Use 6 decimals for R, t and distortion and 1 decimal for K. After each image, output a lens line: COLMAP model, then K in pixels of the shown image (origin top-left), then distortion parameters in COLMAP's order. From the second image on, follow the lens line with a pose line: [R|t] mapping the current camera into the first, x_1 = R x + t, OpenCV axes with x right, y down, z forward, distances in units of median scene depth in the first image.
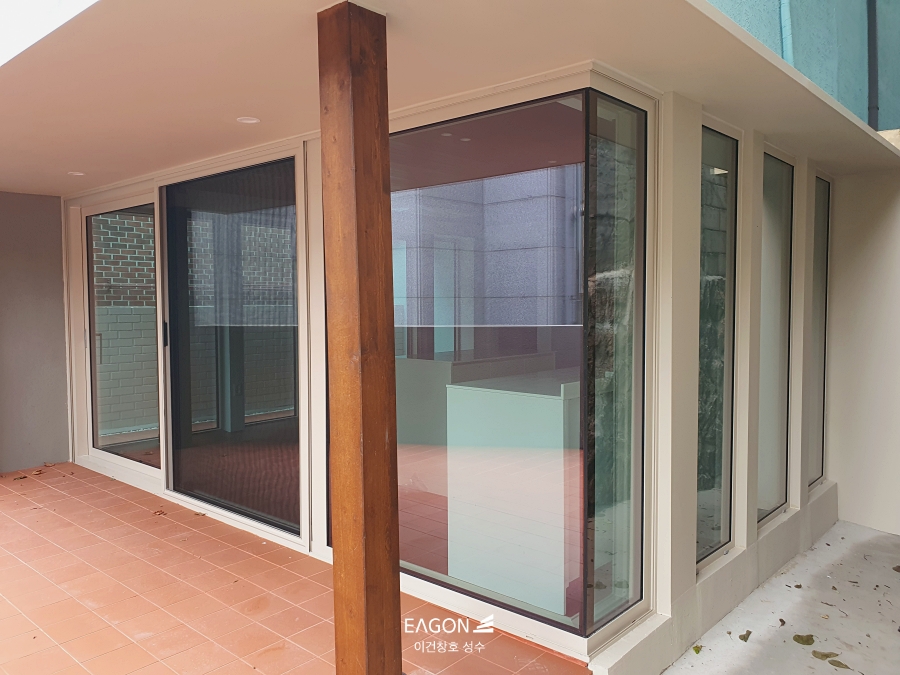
lens RADIAL K [[706.5, 0, 450.0], [0, 706.5, 337.5], [0, 0, 1]] dist [0.014303, 0.001142]
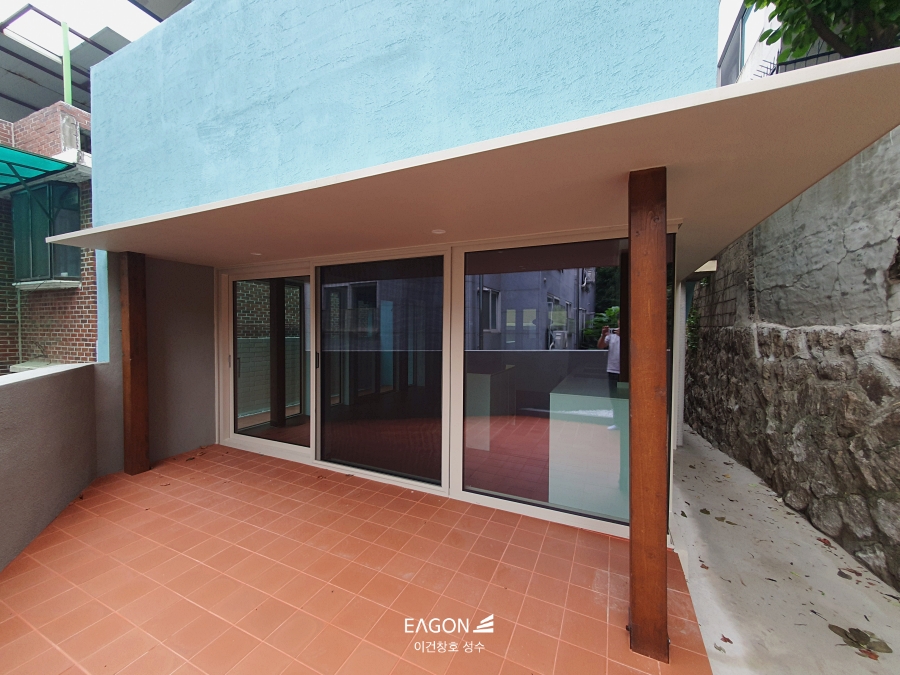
lens RADIAL K [[353.8, 0, 447.5], [0, 353.8, 340.6], [0, 0, 1]] dist [0.001202, 0.000086]
pose [[0.955005, 0.005127, 0.296544, -0.363316], [0.001765, 0.999735, -0.022967, -0.030516], [-0.296584, 0.022457, 0.954743, 0.171028]]
